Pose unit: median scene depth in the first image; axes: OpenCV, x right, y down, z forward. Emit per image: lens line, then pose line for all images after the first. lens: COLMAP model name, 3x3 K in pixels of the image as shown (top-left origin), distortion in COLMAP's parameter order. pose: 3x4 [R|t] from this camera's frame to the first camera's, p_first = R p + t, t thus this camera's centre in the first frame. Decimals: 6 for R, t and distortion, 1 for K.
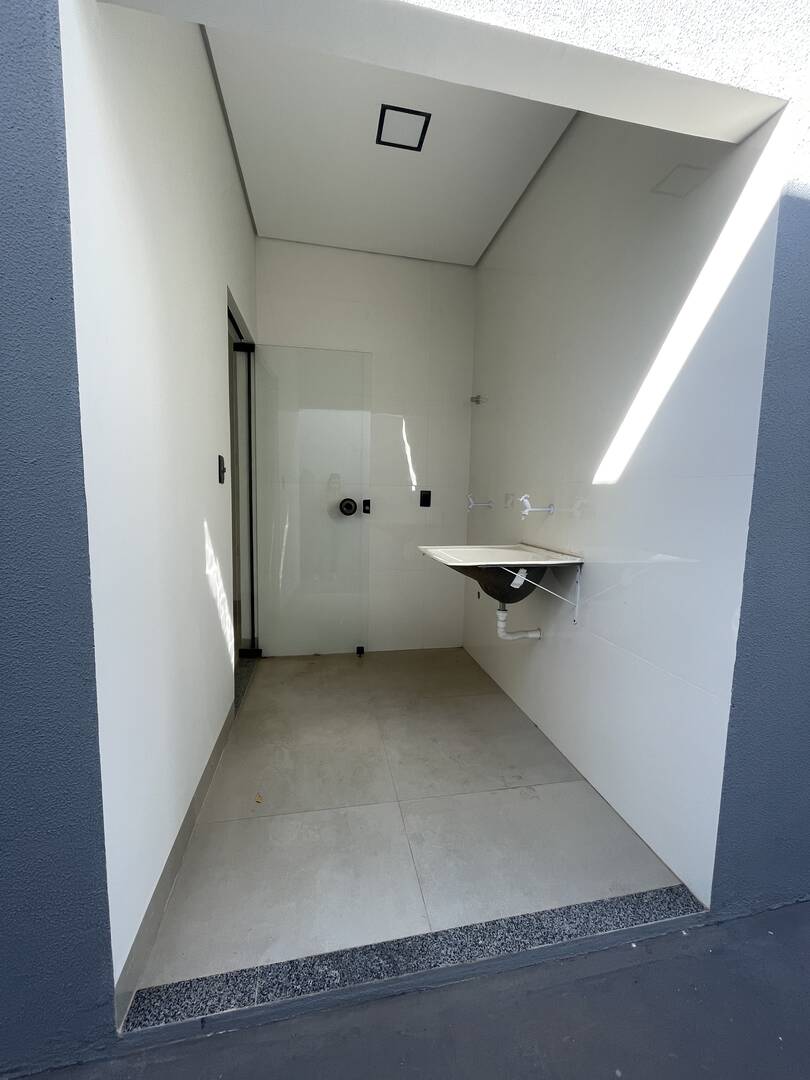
lens RADIAL K [[439.8, 0, 405.0], [0, 439.8, 540.0], [0, 0, 1]] dist [-0.002175, -0.000514]
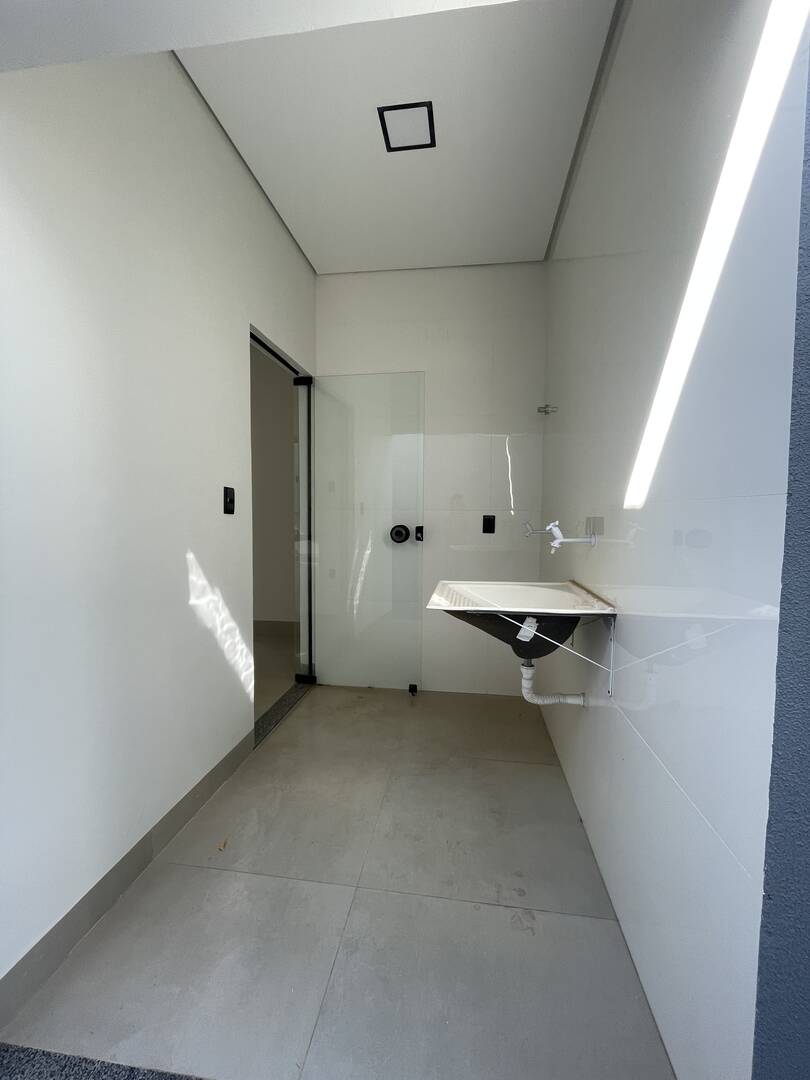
lens RADIAL K [[438.4, 0, 405.0], [0, 438.4, 540.0], [0, 0, 1]] dist [-0.001576, -0.000787]
pose [[0.944096, 0.003787, -0.329649, 0.264771], [-0.019637, 0.998804, -0.044766, -0.027842], [0.329085, 0.048737, 0.943042, 0.156057]]
